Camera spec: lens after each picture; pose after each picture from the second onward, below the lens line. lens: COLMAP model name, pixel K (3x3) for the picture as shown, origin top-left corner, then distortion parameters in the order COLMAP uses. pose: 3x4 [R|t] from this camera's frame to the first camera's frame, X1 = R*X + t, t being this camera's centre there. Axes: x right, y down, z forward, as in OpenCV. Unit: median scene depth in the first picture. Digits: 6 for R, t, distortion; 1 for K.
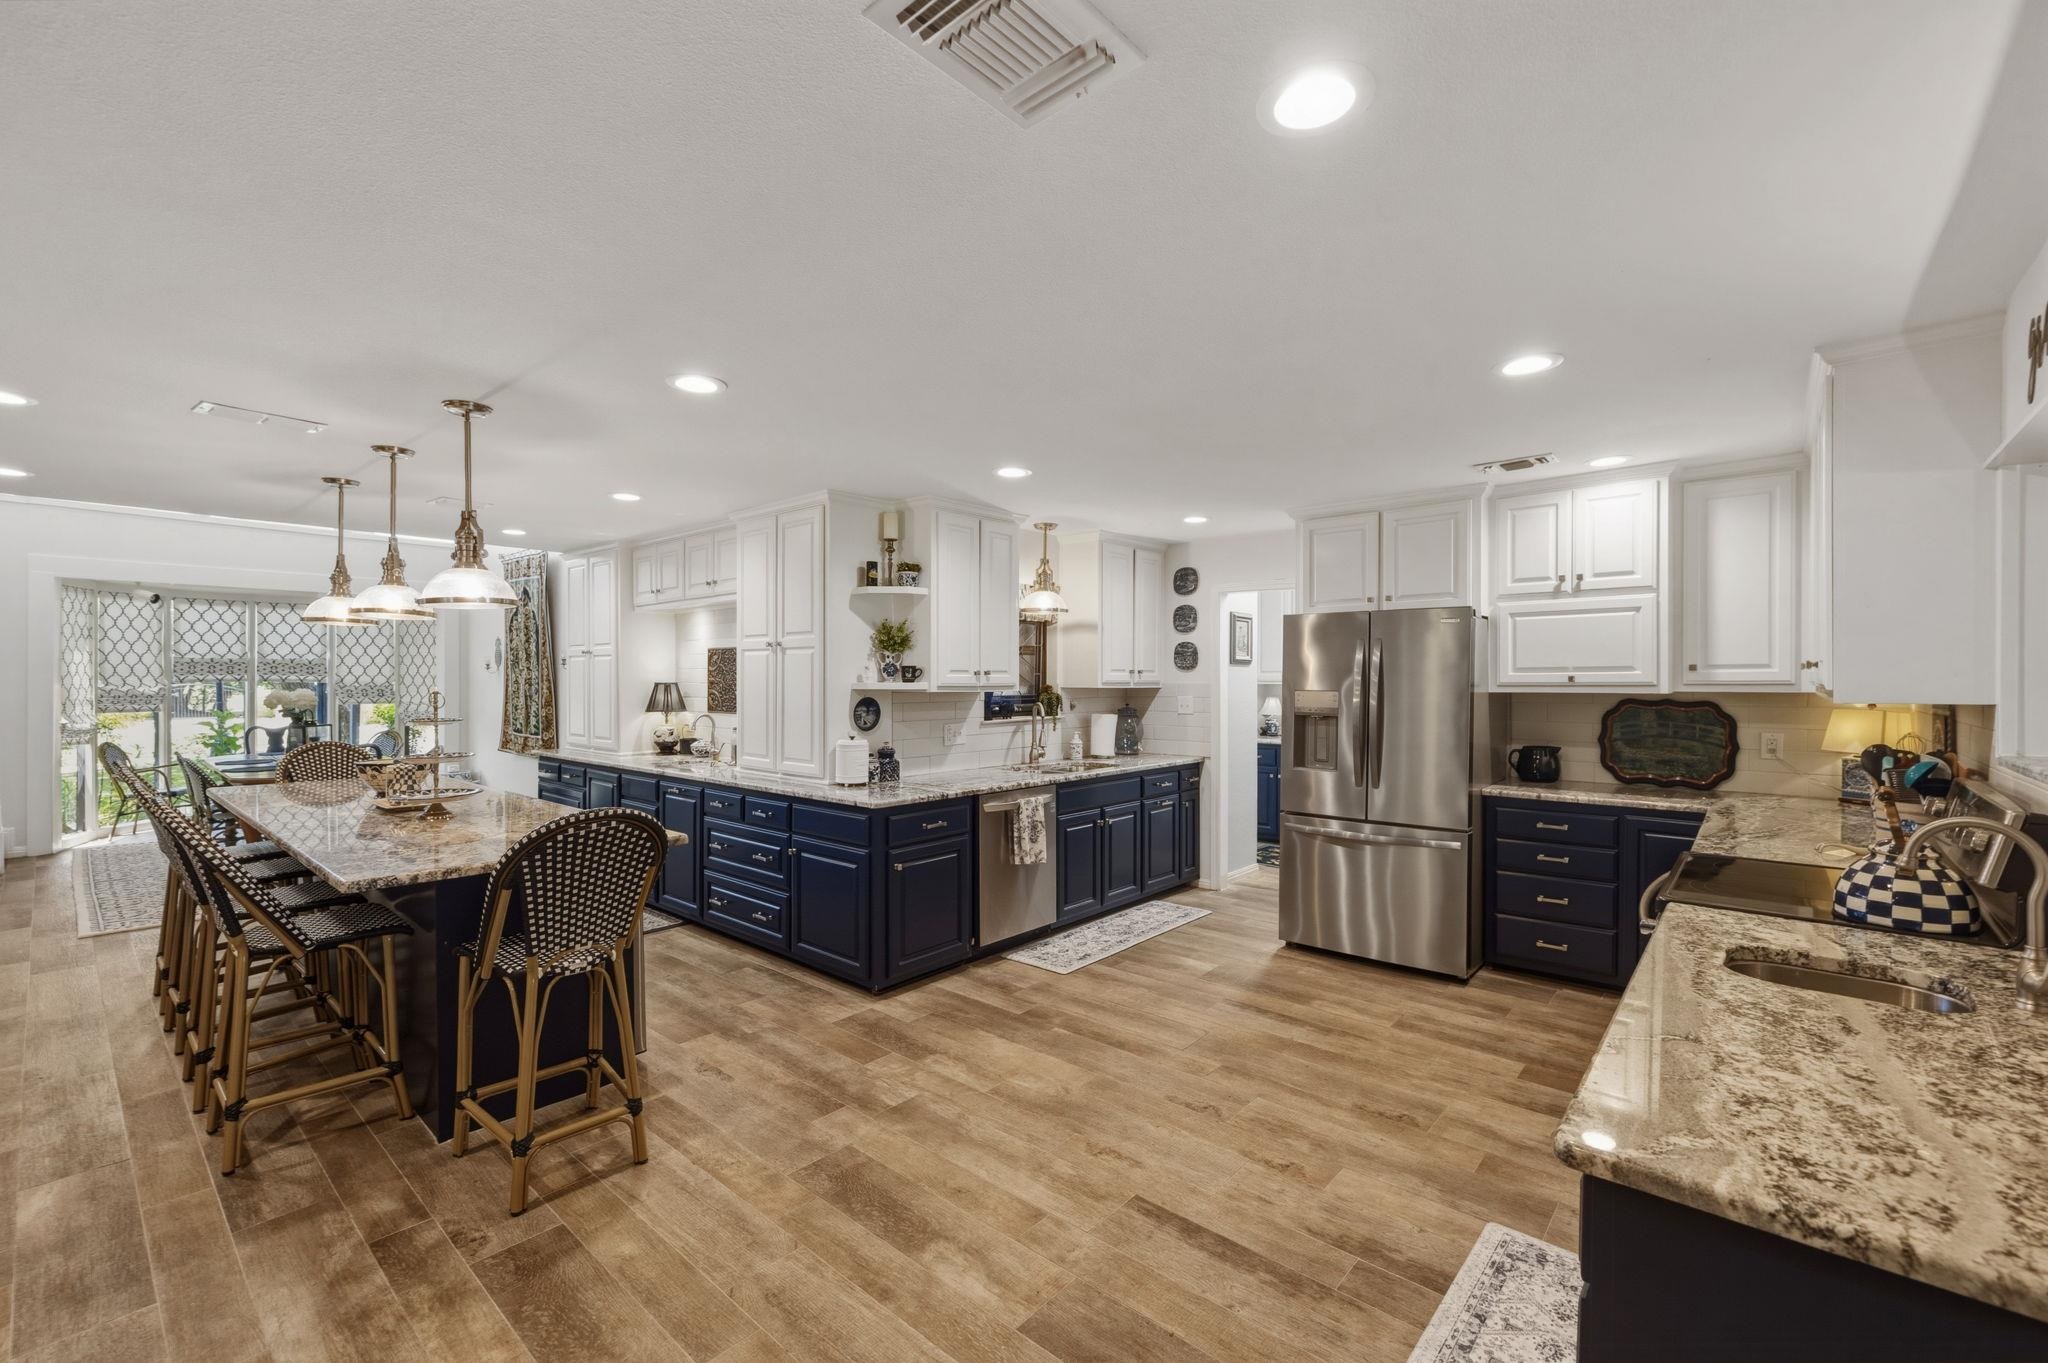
lens RADIAL K [[857.2, 0, 1024.0], [0, 857.2, 681.5], [0, 0, 1]] dist [-0.000957, -0.000047]
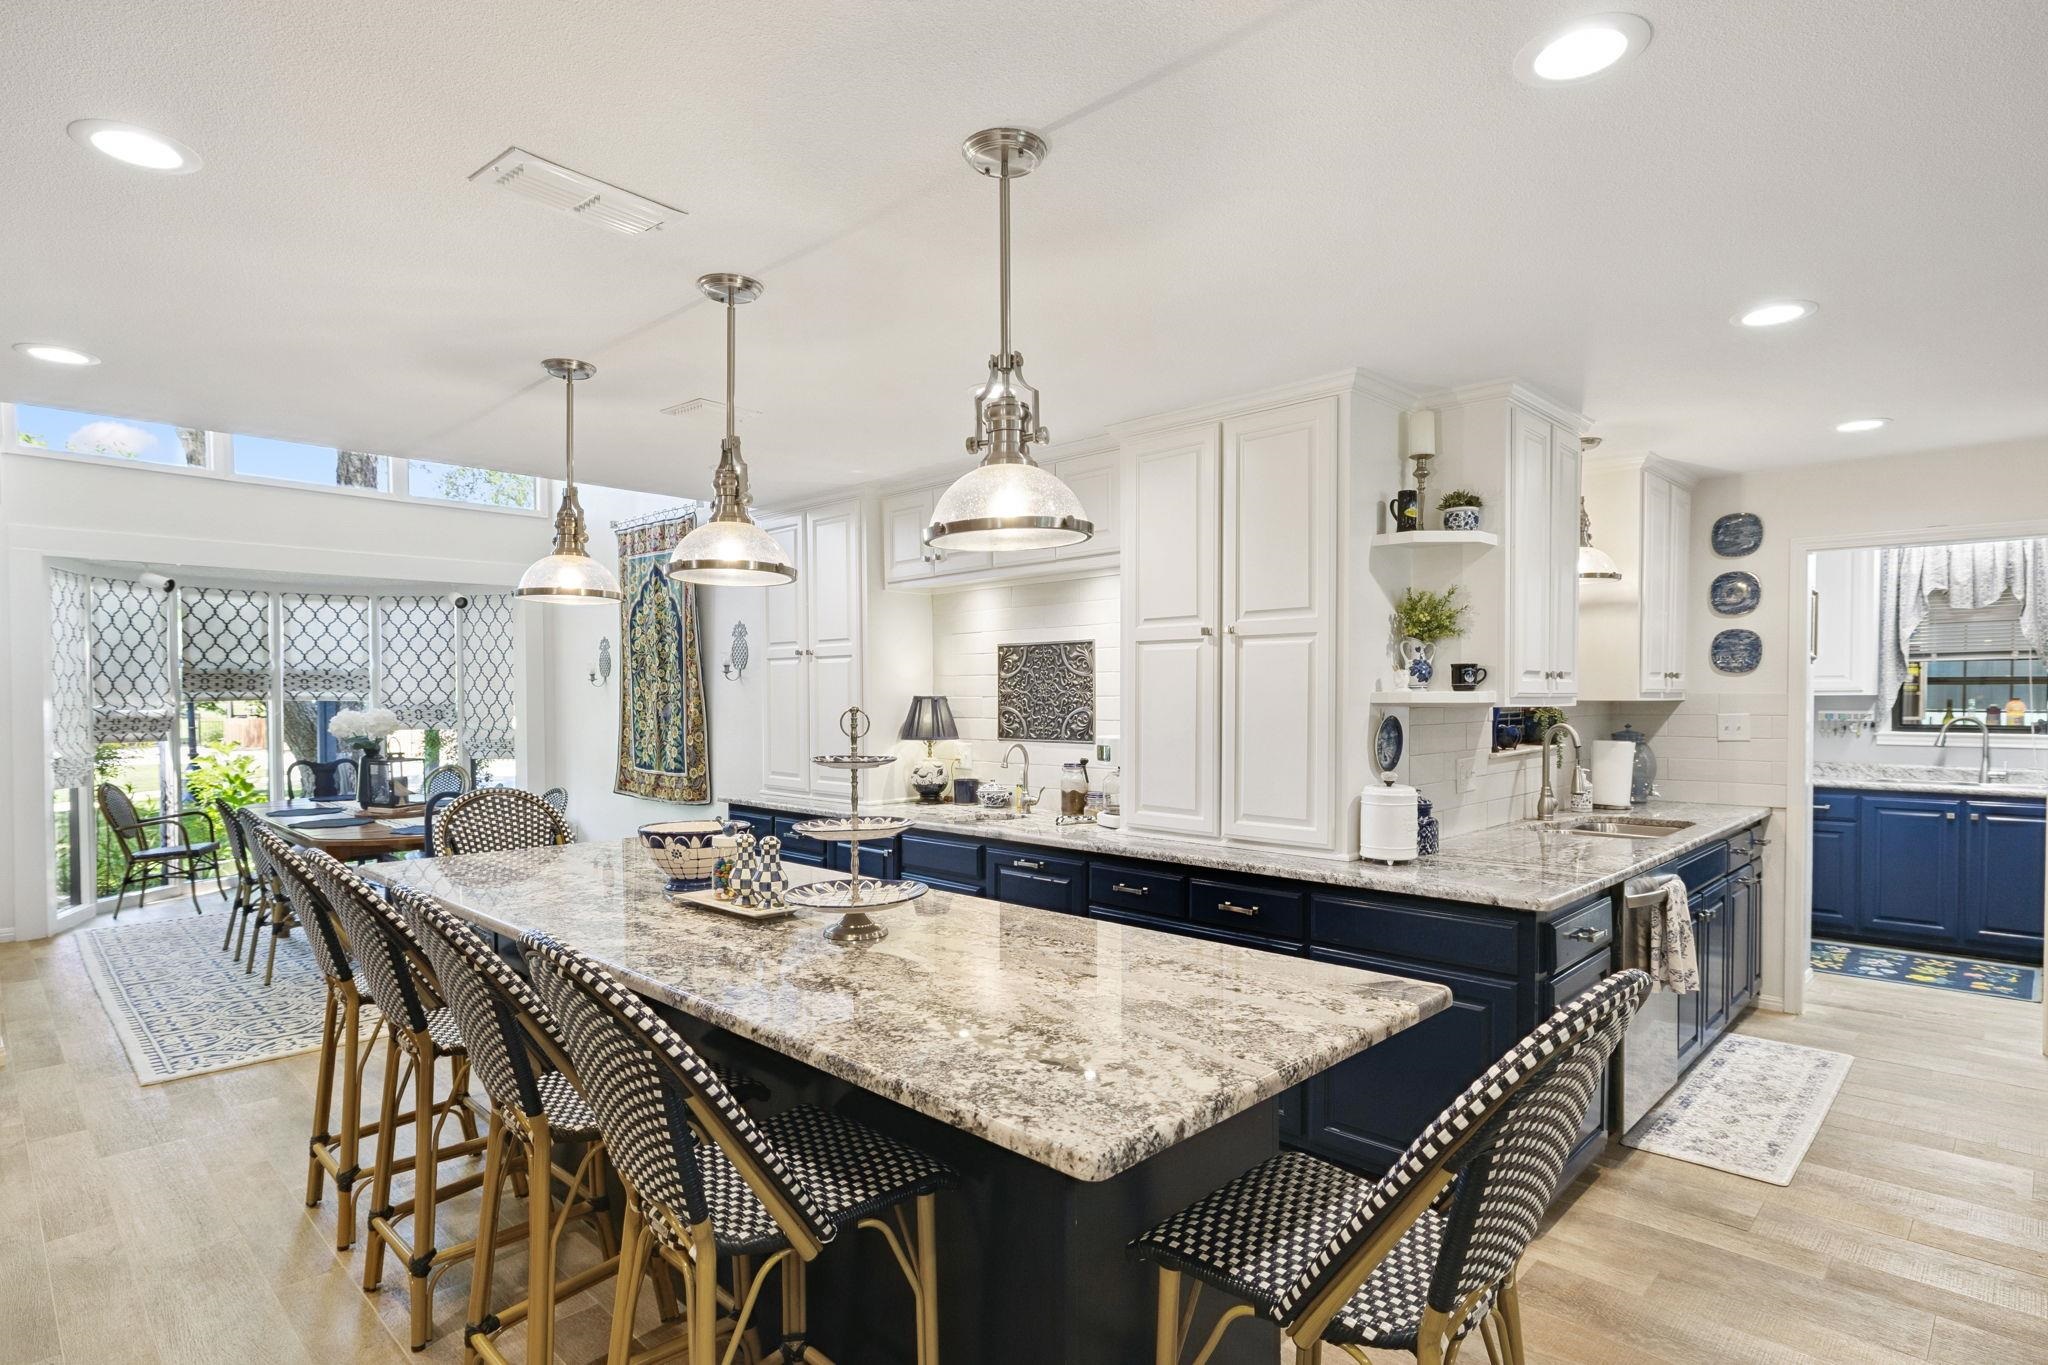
lens RADIAL K [[1040.6, 0, 1024.1], [0, 1040.6, 716.1], [0, 0, 1]] dist [-0.002010, -0.000731]
pose [[0.998853, -0.004554, -0.047663, -0.305763], [0.005341, 0.999851, 0.016404, 0.003826], [0.047582, -0.016640, 0.998729, 0.188675]]
